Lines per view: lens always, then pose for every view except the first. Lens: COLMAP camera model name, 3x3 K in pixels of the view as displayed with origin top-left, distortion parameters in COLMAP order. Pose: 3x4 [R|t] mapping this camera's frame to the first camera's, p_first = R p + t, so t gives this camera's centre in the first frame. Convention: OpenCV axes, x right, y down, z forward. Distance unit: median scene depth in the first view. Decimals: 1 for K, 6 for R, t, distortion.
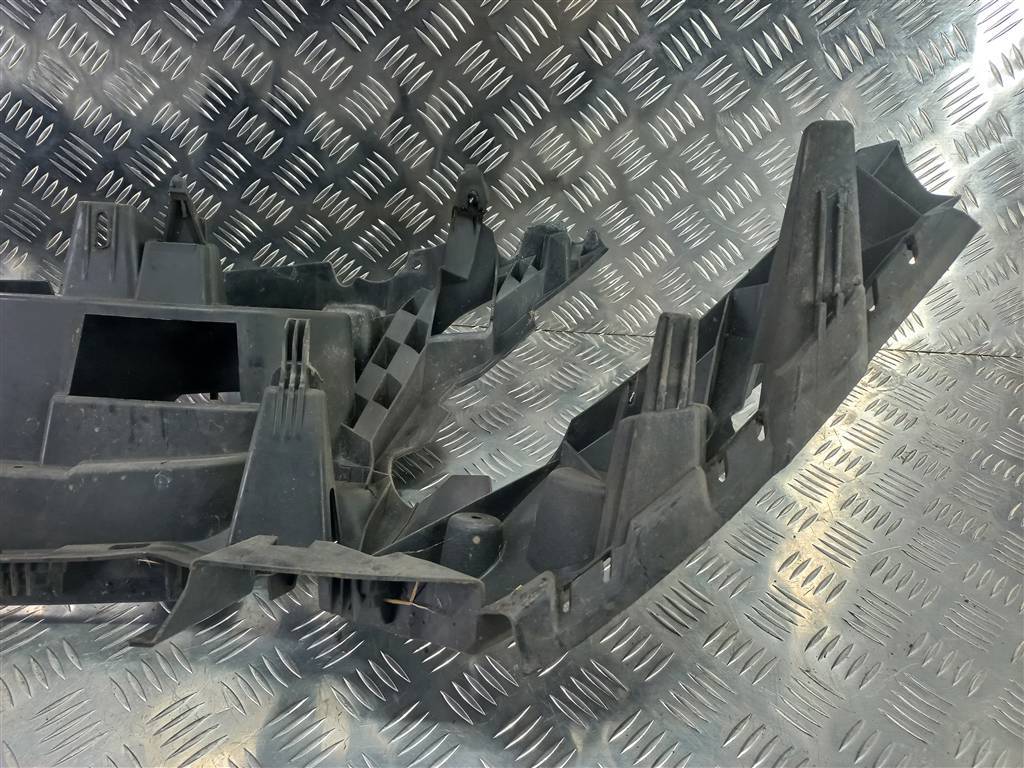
lens RADIAL K [[724.3, 0, 485.6], [0, 724.3, 383.4], [0, 0, 1]] dist [-0.009625, 0.019137]
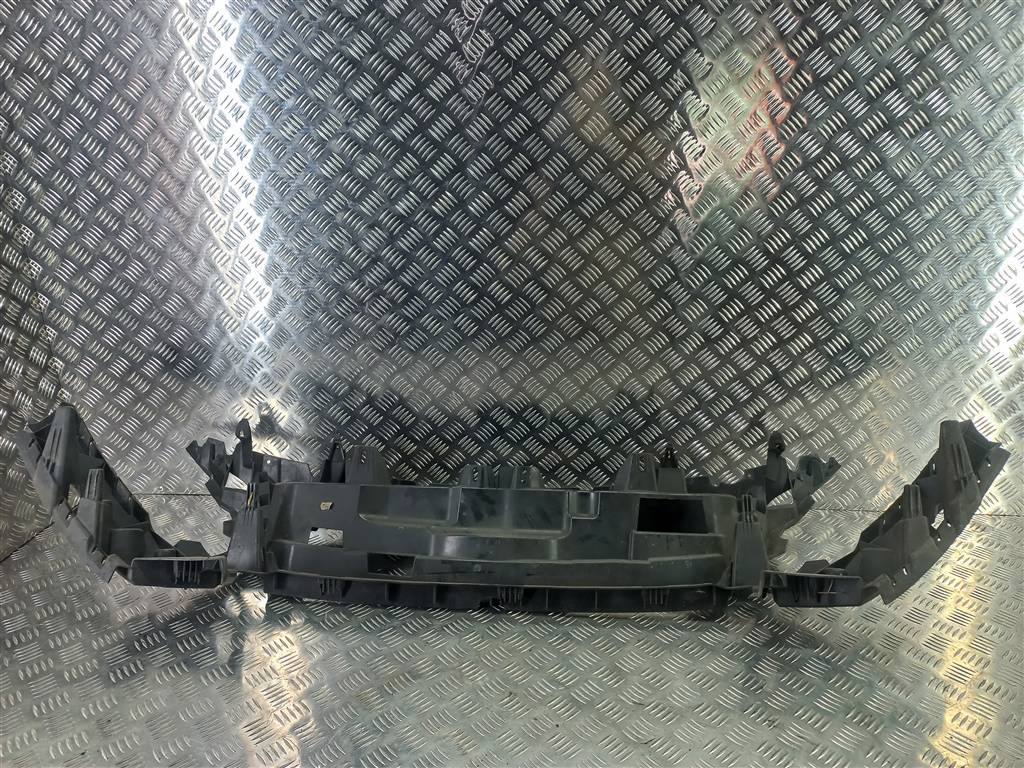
lens RADIAL K [[724.3, 0, 485.6], [0, 724.3, 383.4], [0, 0, 1]] dist [-0.009625, 0.019137]
pose [[0.997827, -0.034909, -0.055889, -0.941959], [0.016364, 0.952850, -0.302999, 0.273972], [0.063831, 0.301426, 0.951351, -1.500629]]
